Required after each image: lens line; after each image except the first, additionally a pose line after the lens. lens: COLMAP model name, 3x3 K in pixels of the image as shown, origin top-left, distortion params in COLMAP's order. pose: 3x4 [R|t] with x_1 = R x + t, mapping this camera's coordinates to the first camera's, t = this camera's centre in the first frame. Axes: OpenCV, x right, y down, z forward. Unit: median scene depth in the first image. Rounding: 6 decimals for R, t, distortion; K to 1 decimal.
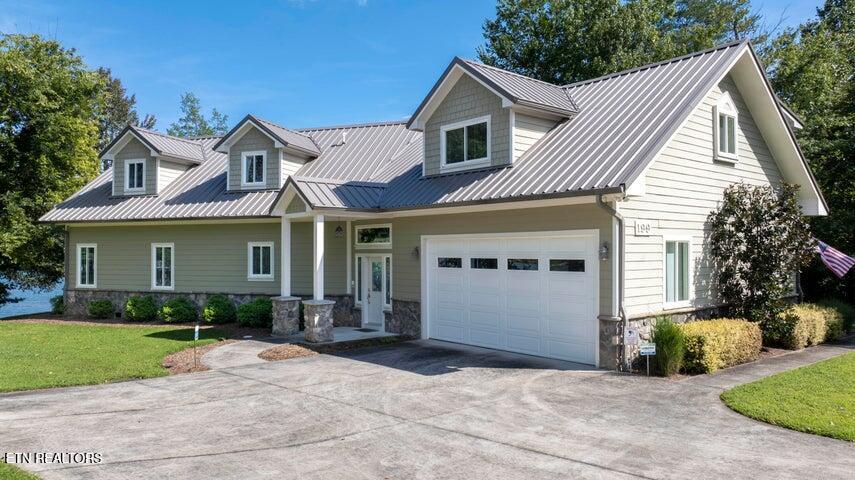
lens RADIAL K [[600.4, 0, 430.4], [0, 600.4, 239.7], [0, 0, 1]] dist [-0.017571, 0.004922]
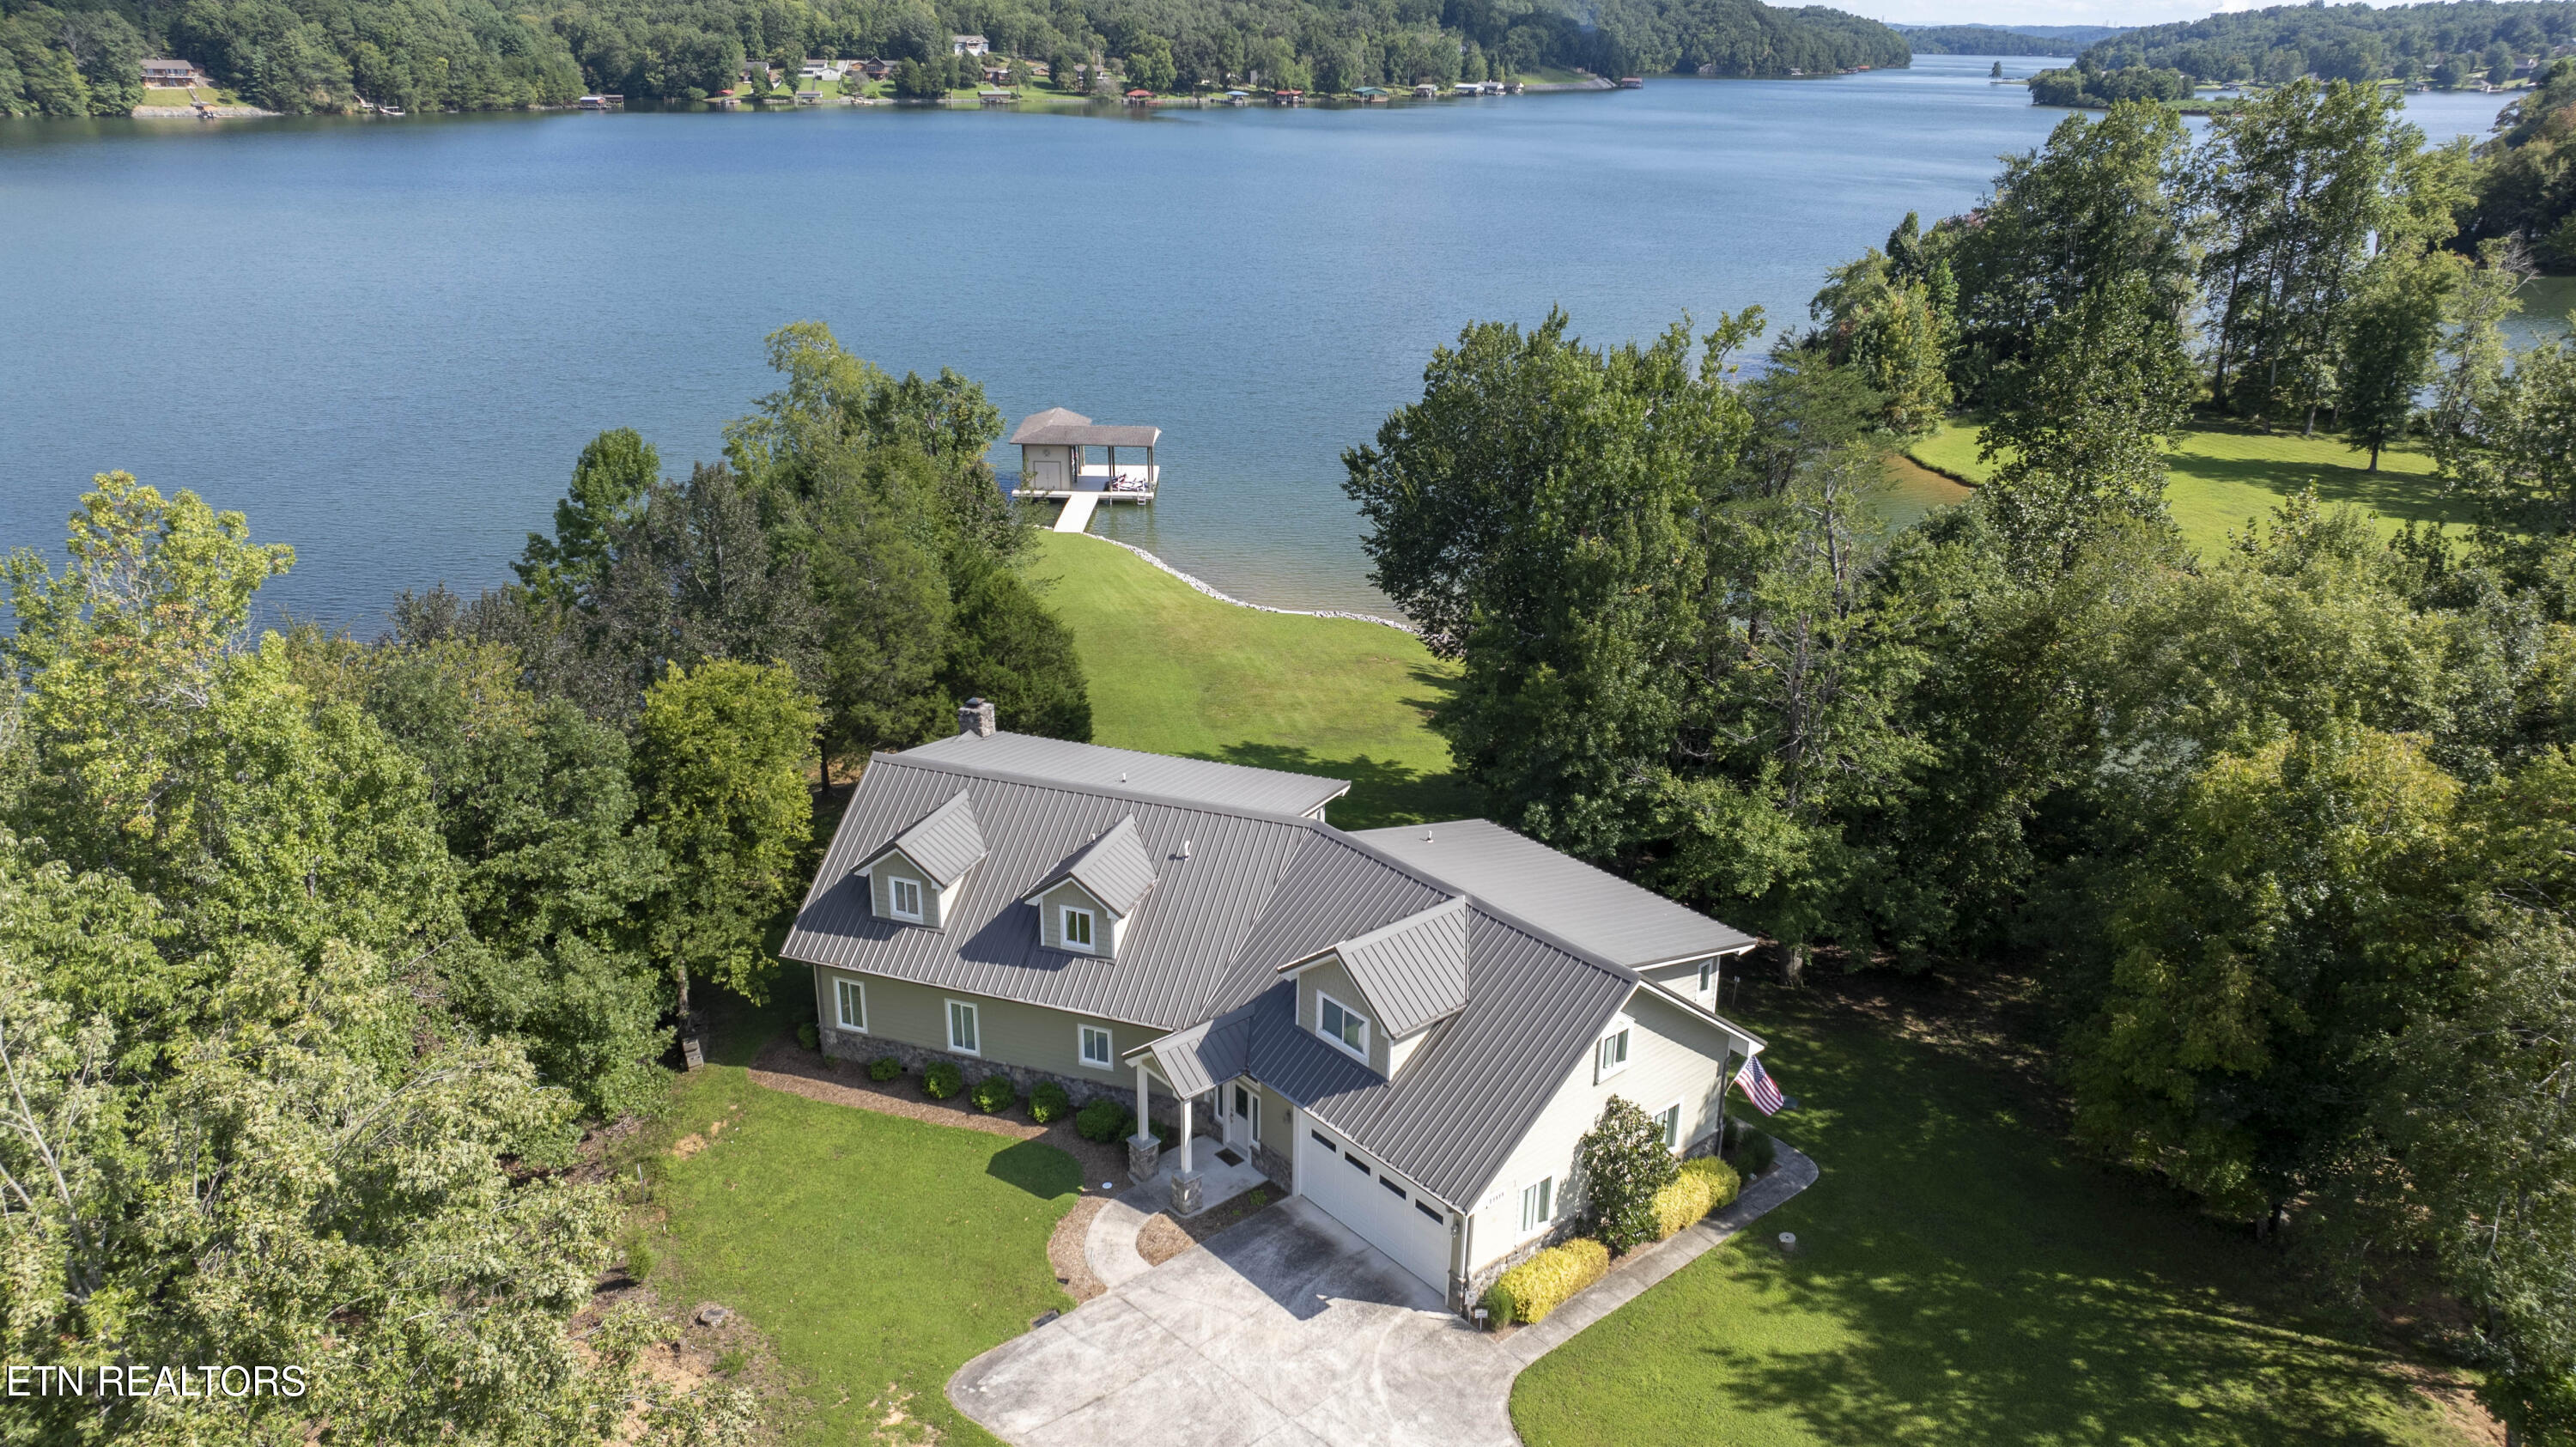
lens RADIAL K [[1809.0, 0, 1296.7], [0, 1809.0, 722.6], [0, 0, 1]] dist [-0.017571, 0.004922]
pose [[0.999769, 0.019394, 0.009279, -0.049166], [-0.021477, 0.920713, 0.389650, -1.649755], [-0.000986, -0.389759, 0.920916, -1.353441]]
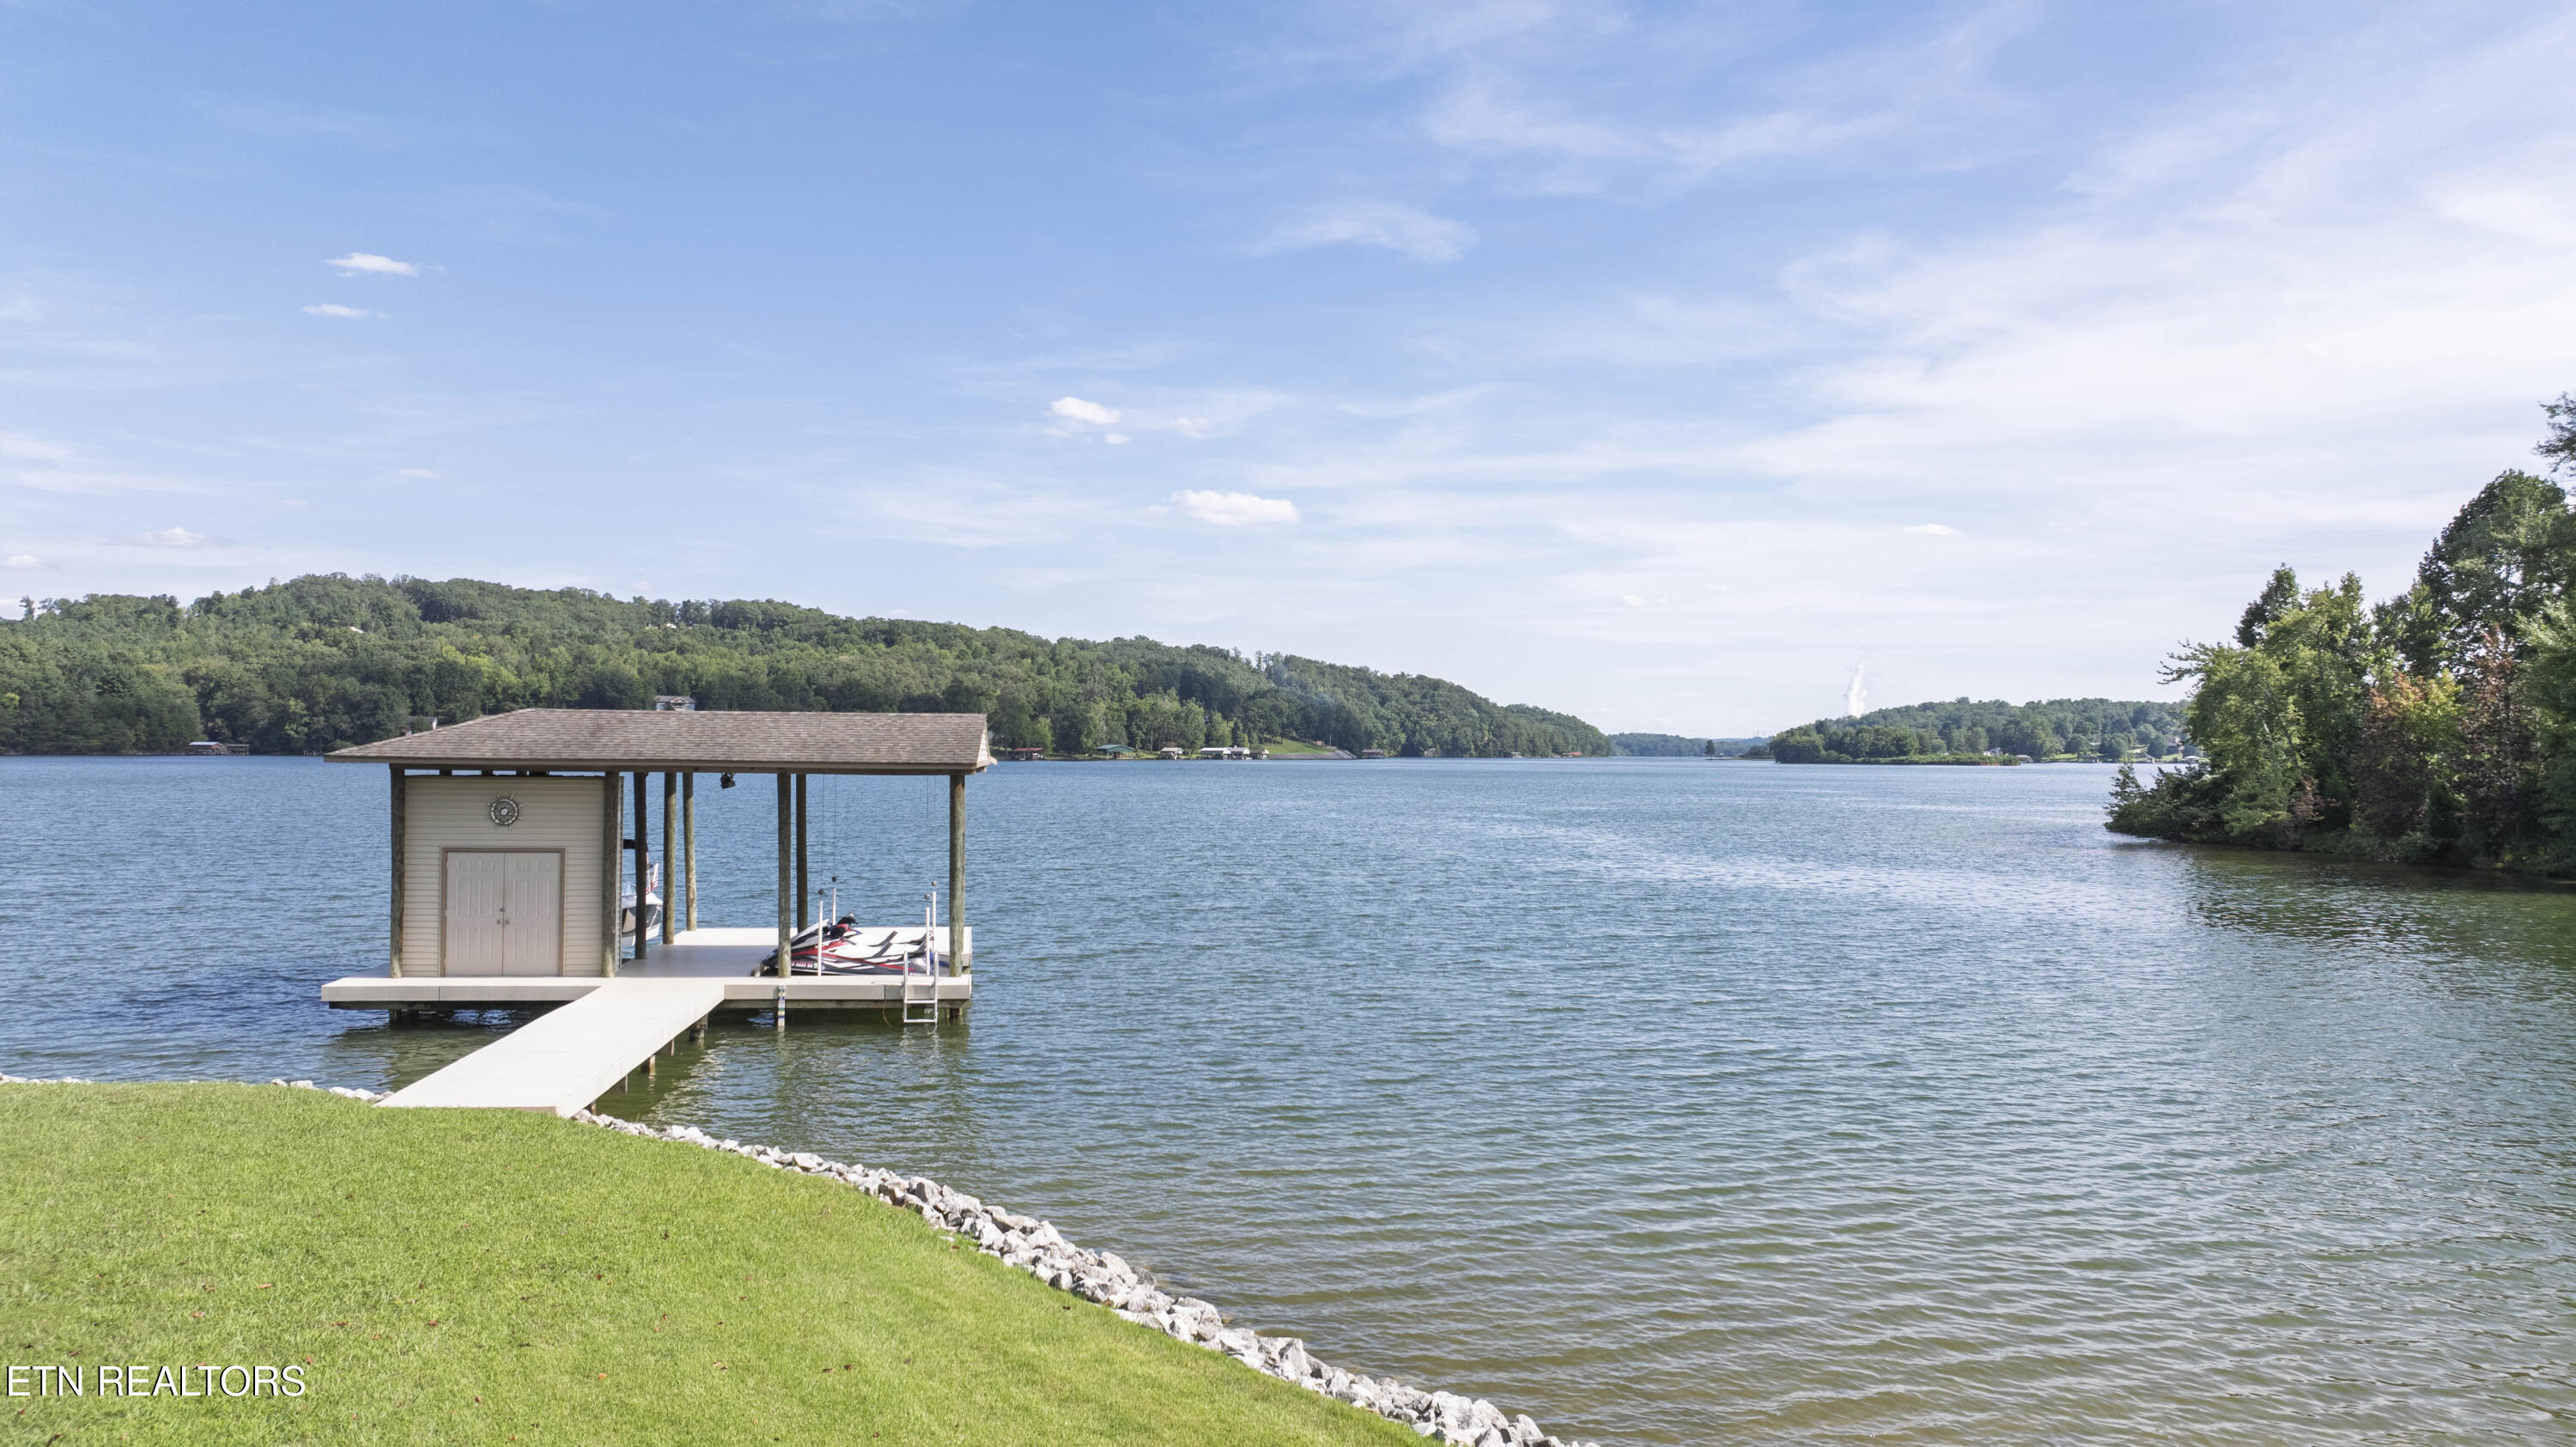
lens RADIAL K [[1793.2, 0, 1290.1], [0, 1793.2, 765.3], [0, 0, 1]] dist [-0.012637, 0.000066]
pose [[0.987692, 0.017940, 0.155378, -0.591171], [-0.023803, 0.999070, 0.035955, 0.231386], [-0.154588, -0.039211, 0.987201, 4.489535]]
